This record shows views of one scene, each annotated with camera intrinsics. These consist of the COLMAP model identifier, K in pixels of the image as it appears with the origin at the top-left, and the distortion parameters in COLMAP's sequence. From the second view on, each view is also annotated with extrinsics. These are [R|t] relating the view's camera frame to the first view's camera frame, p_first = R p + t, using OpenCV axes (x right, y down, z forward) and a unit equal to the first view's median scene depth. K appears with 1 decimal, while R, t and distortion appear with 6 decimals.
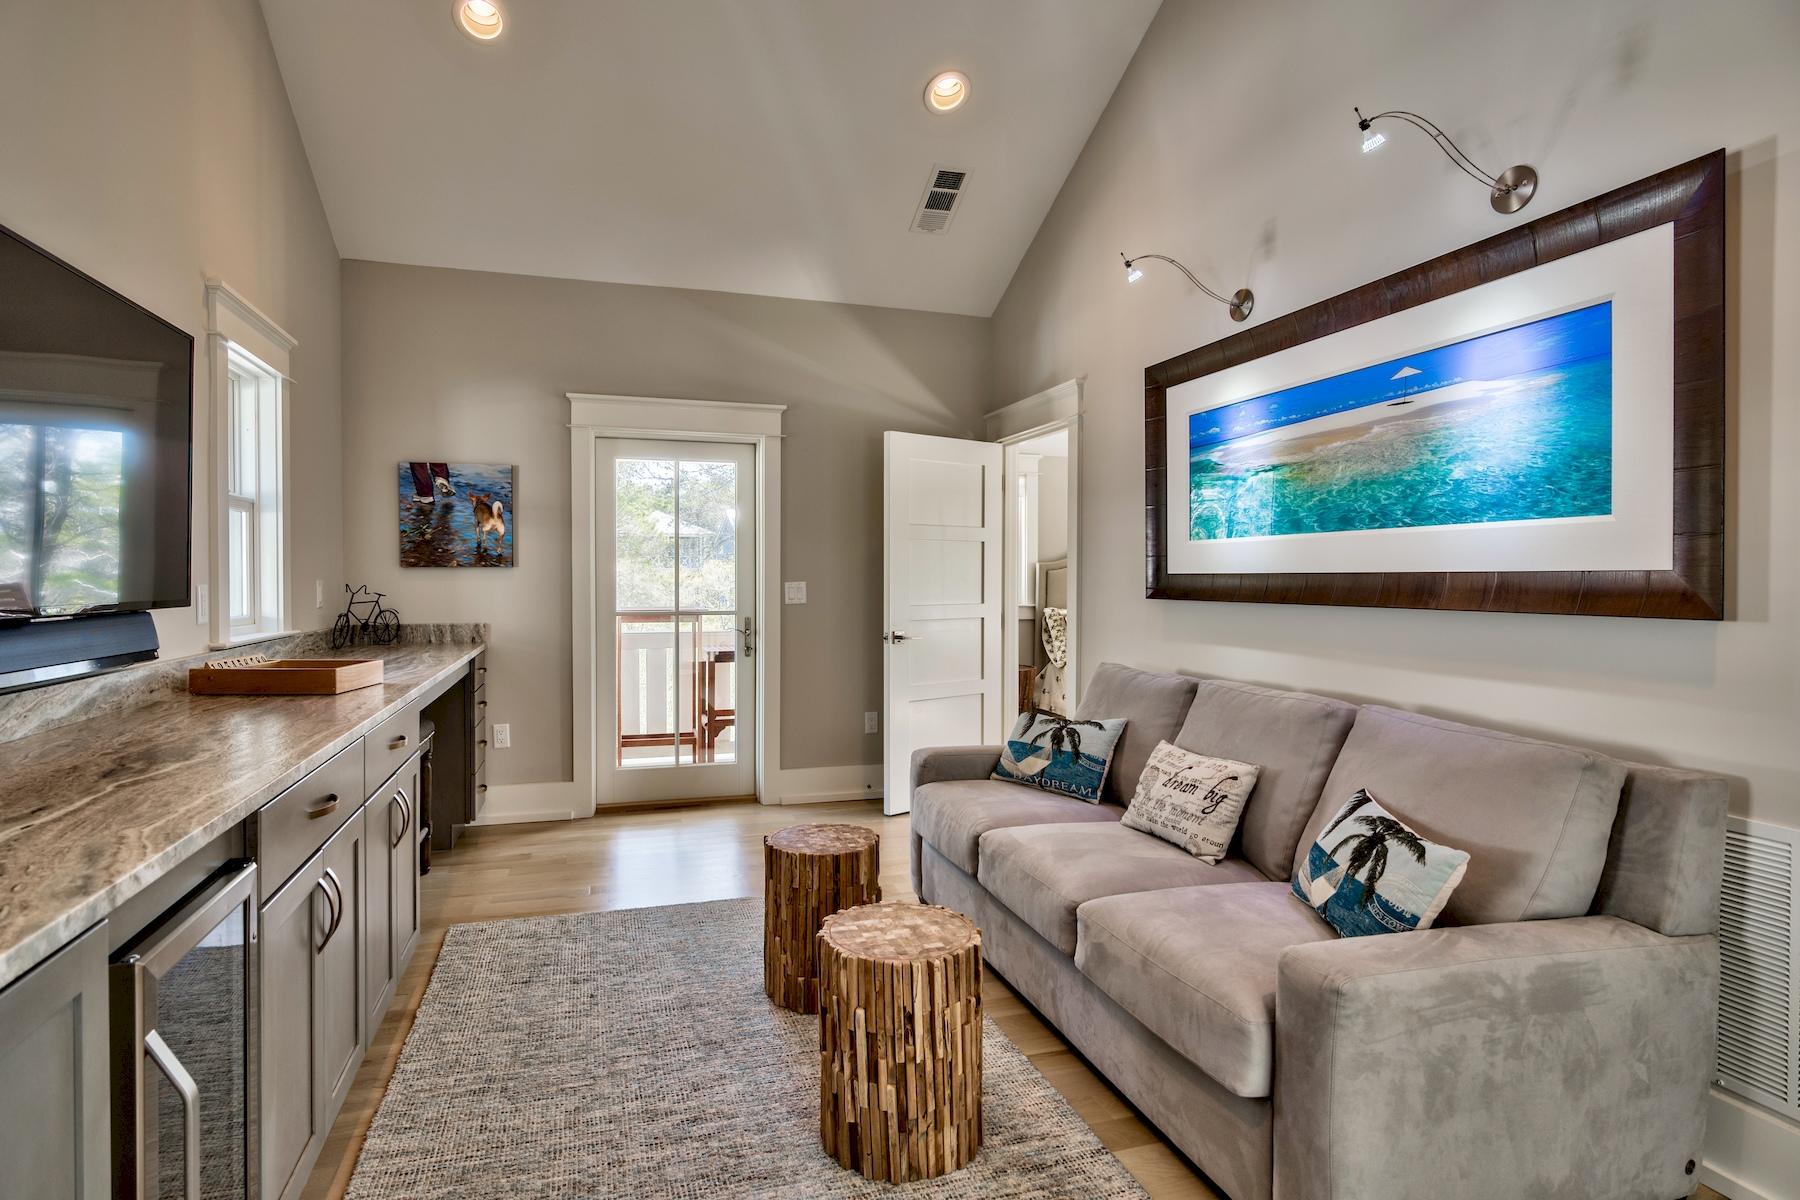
lens RADIAL K [[884.4, 0, 879.6], [0, 884.4, 592.4], [0, 0, 1]] dist [-0.005771, 0.002255]
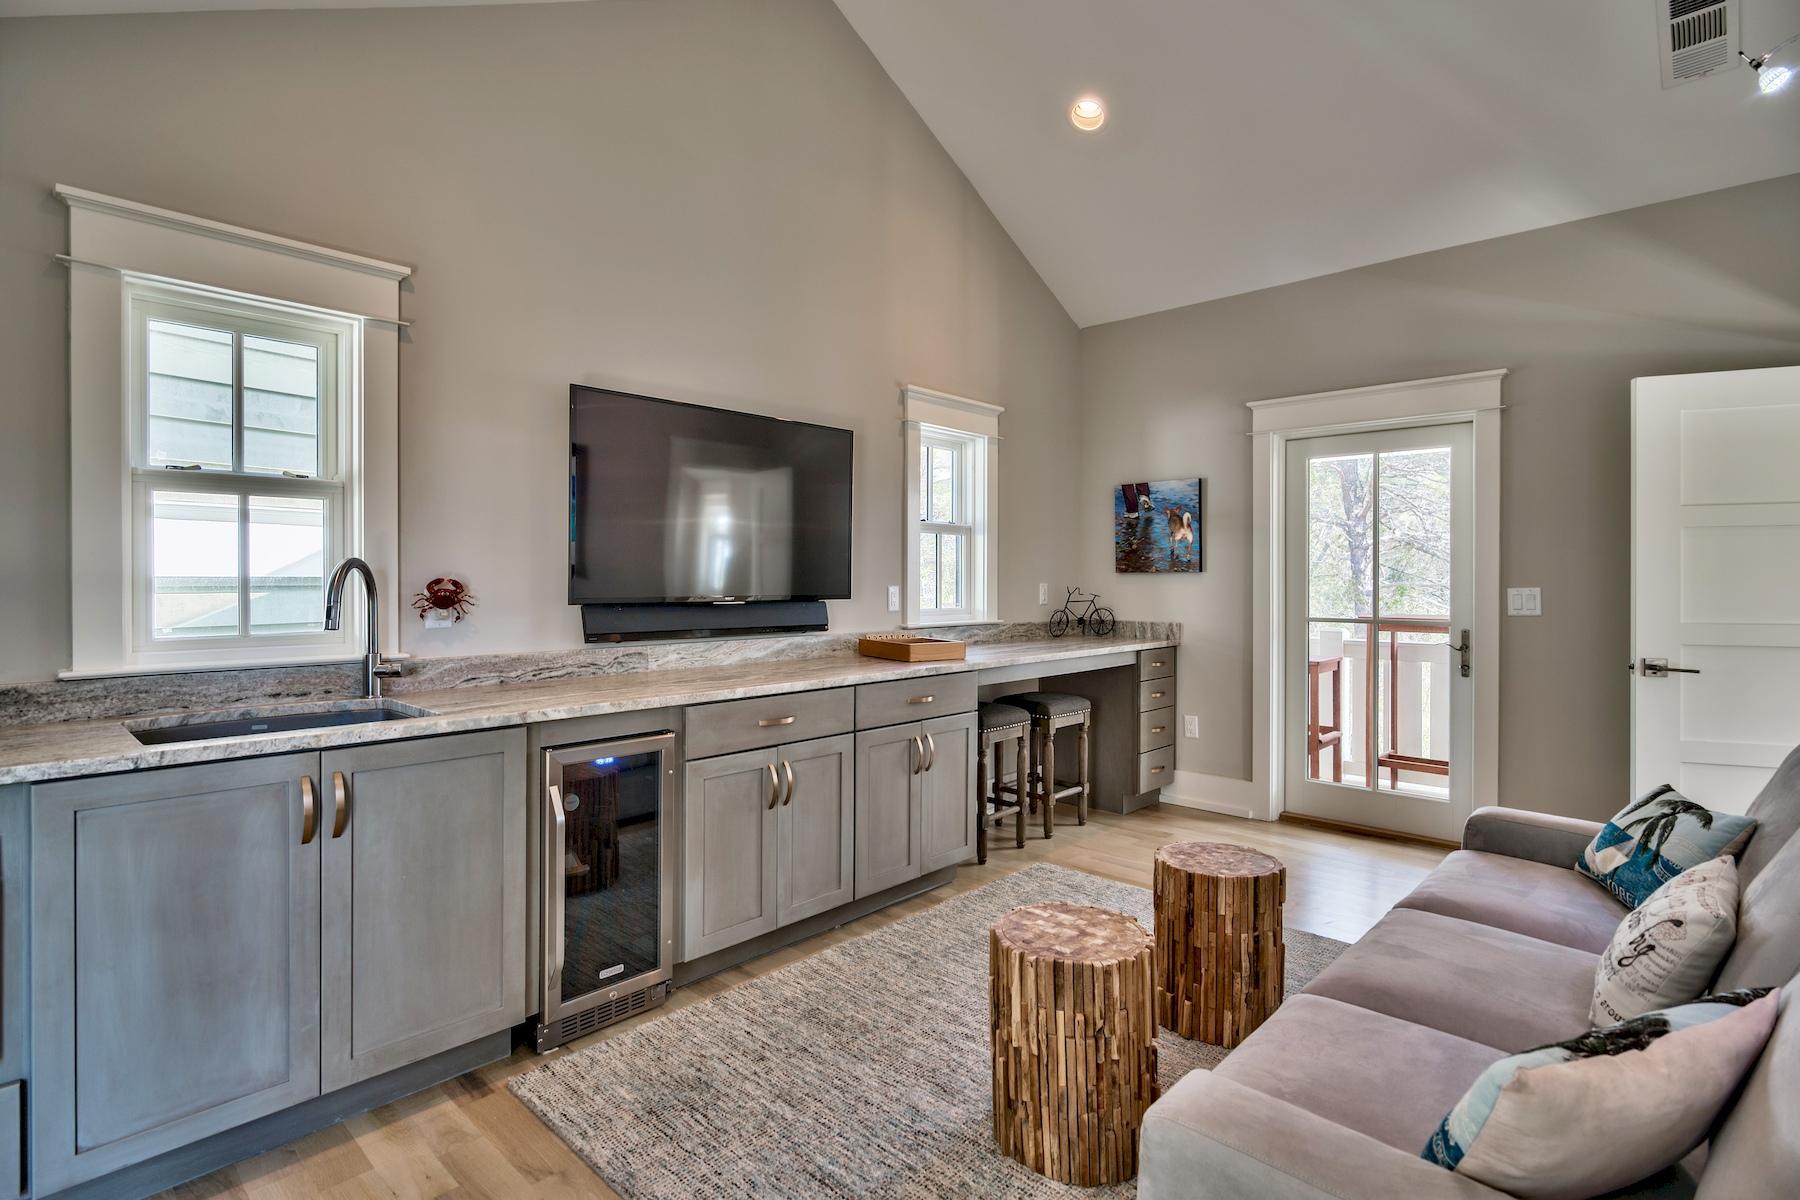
lens RADIAL K [[884.4, 0, 901.0], [0, 884.4, 584.4], [0, 0, 1]] dist [-0.005771, 0.002255]
pose [[0.515327, 0.004395, -0.856982, 0.488440], [-0.016663, 0.999849, -0.004892, -0.003105], [0.856831, 0.016801, 0.515323, 0.191099]]
